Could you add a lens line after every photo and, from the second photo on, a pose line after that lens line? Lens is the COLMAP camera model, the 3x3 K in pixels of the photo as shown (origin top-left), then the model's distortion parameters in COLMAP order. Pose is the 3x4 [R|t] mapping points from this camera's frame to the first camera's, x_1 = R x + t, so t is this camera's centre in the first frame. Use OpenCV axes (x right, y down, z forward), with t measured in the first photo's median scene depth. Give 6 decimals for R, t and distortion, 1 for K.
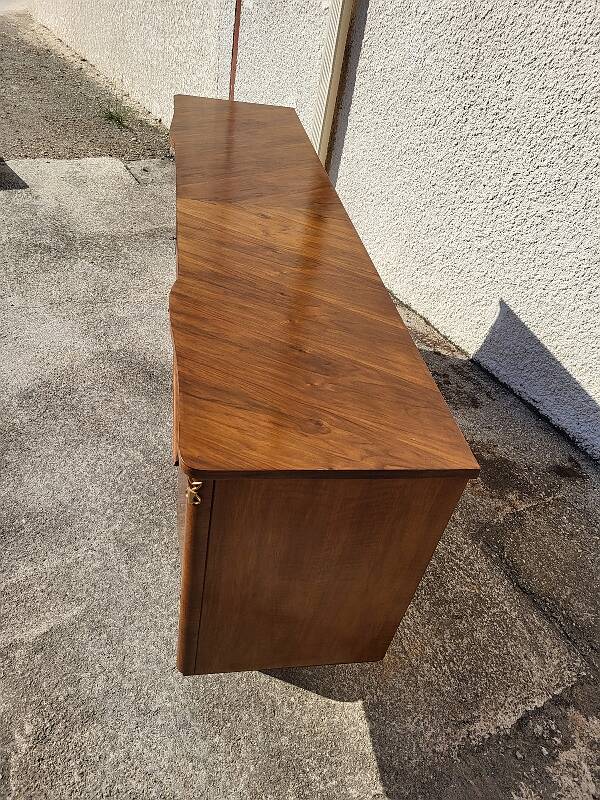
lens RADIAL K [[610.7, 0, 297.2], [0, 610.7, 399.2], [0, 0, 1]] dist [0.047615, -0.028797]
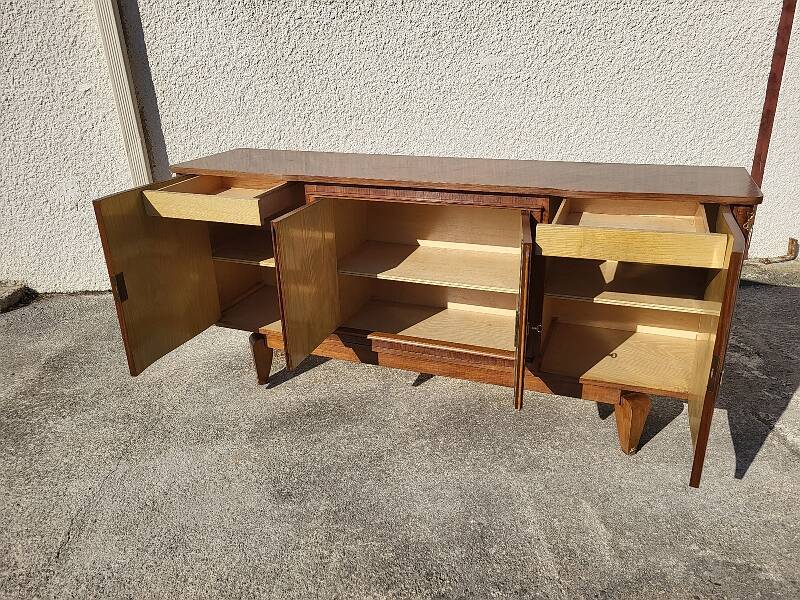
lens RADIAL K [[610.7, 0, 413.3], [0, 610.7, 288.3], [0, 0, 1]] dist [0.047615, -0.028797]
pose [[0.477907, -0.463531, 0.746153, -1.126991], [0.627240, 0.774752, 0.079554, -0.244338], [-0.614959, 0.429998, 0.661004, 0.270556]]
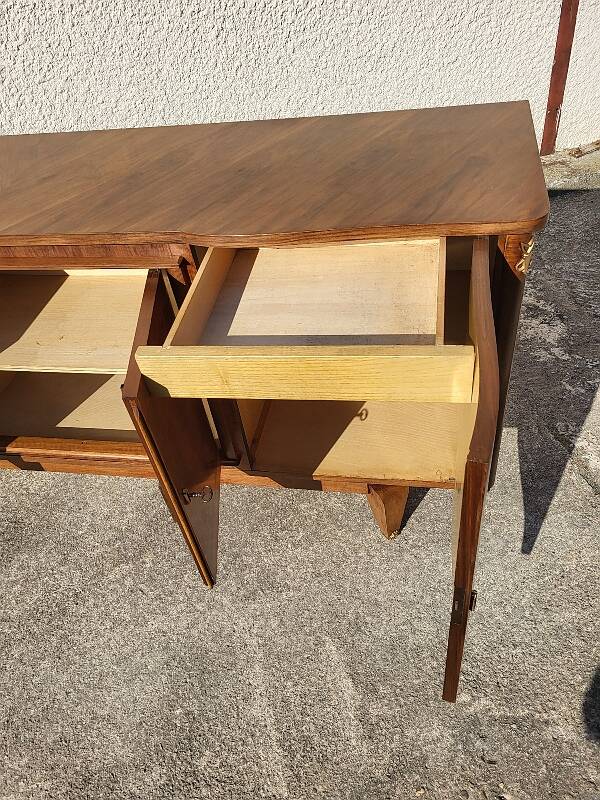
lens RADIAL K [[610.7, 0, 298.3], [0, 610.7, 407.1], [0, 0, 1]] dist [0.047615, -0.028797]
pose [[0.308745, -0.784535, 0.537756, -0.548994], [0.729648, 0.558046, 0.395220, -0.200428], [-0.610156, 0.270350, 0.744728, 0.299546]]
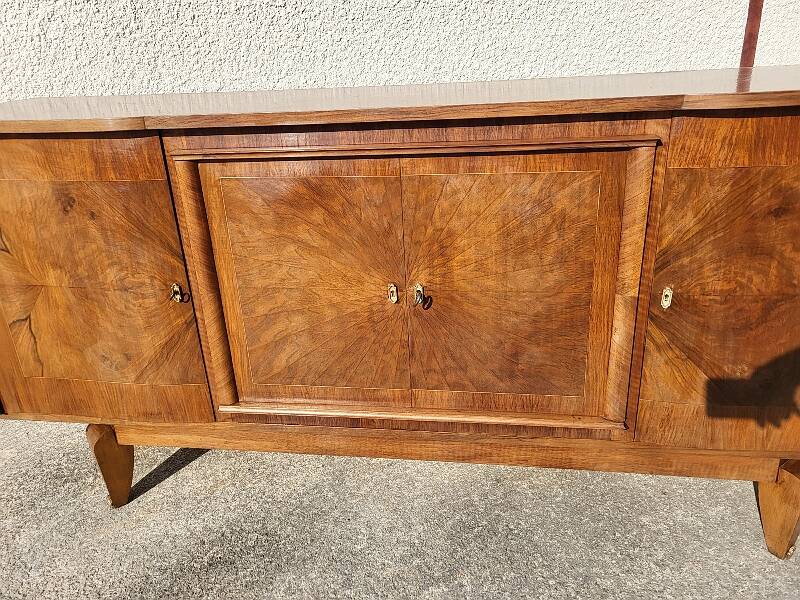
lens RADIAL K [[610.7, 0, 395.2], [0, 610.7, 282.4], [0, 0, 1]] dist [0.047615, -0.028797]
pose [[0.290877, -0.505594, 0.812259, -0.724259], [0.680714, 0.705940, 0.195646, -0.302345], [-0.672324, 0.496007, 0.549506, 0.703317]]
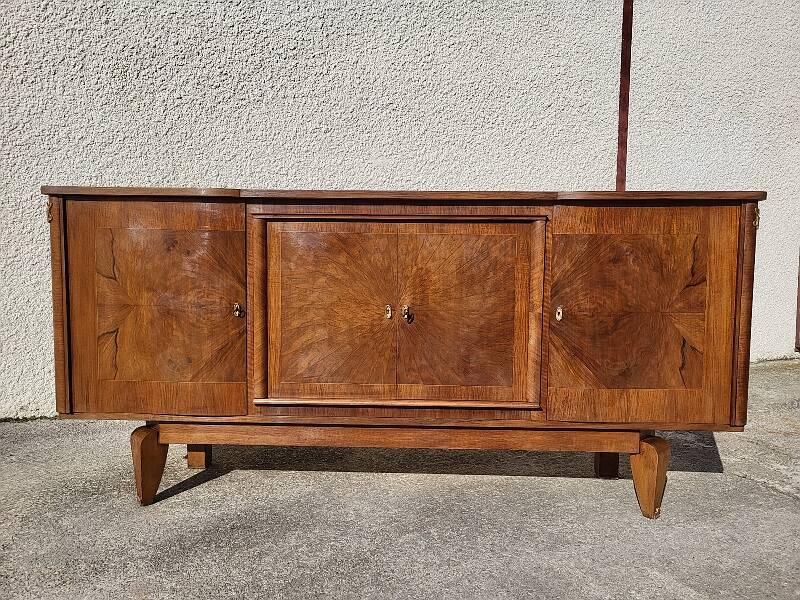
lens RADIAL K [[610.7, 0, 407.3], [0, 610.7, 300.7], [0, 0, 1]] dist [0.047615, -0.028797]
pose [[0.181578, -0.218338, 0.958832, -1.140721], [0.637498, 0.768537, 0.054280, -0.215593], [-0.748749, 0.601397, 0.278740, 0.759870]]
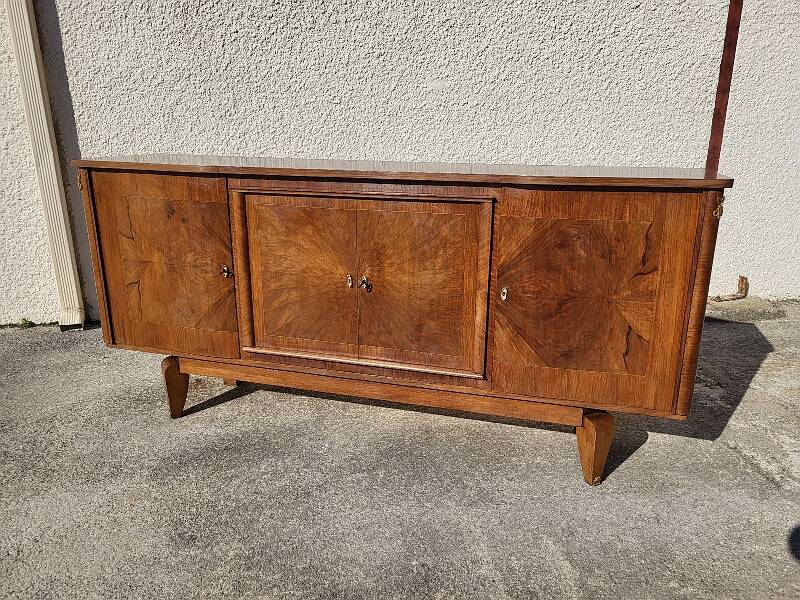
lens RADIAL K [[610.7, 0, 412.2], [0, 610.7, 302.2], [0, 0, 1]] dist [0.047615, -0.028797]
pose [[0.418351, -0.390512, 0.820050, -1.054973], [0.618312, 0.783803, 0.057817, -0.132306], [-0.665336, 0.482860, 0.569363, 0.399006]]
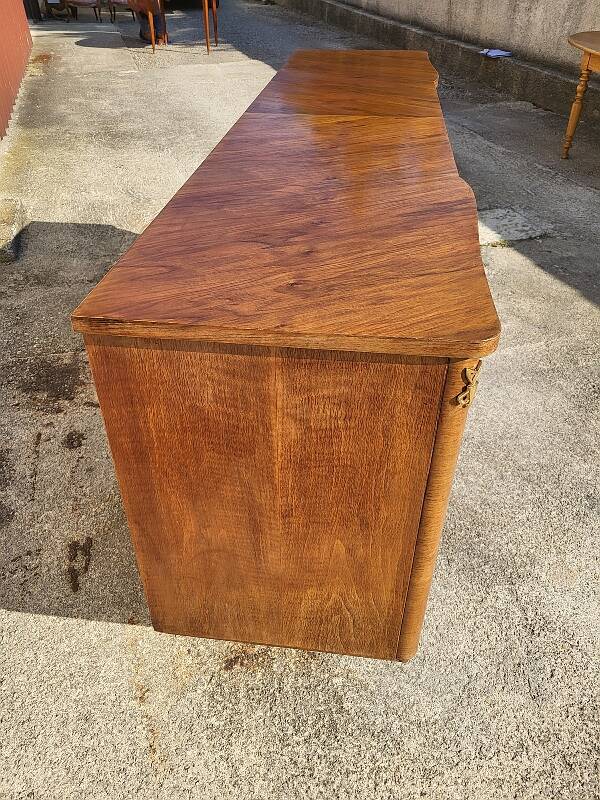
lens RADIAL K [[610.7, 0, 300.6], [0, 610.7, 399.6], [0, 0, 1]] dist [0.047615, -0.028797]
pose [[-0.952322, -0.277817, 0.126097, -0.212804], [0.064962, 0.219185, 0.973518, -1.032093], [-0.298099, 0.935294, -0.190688, 1.495651]]
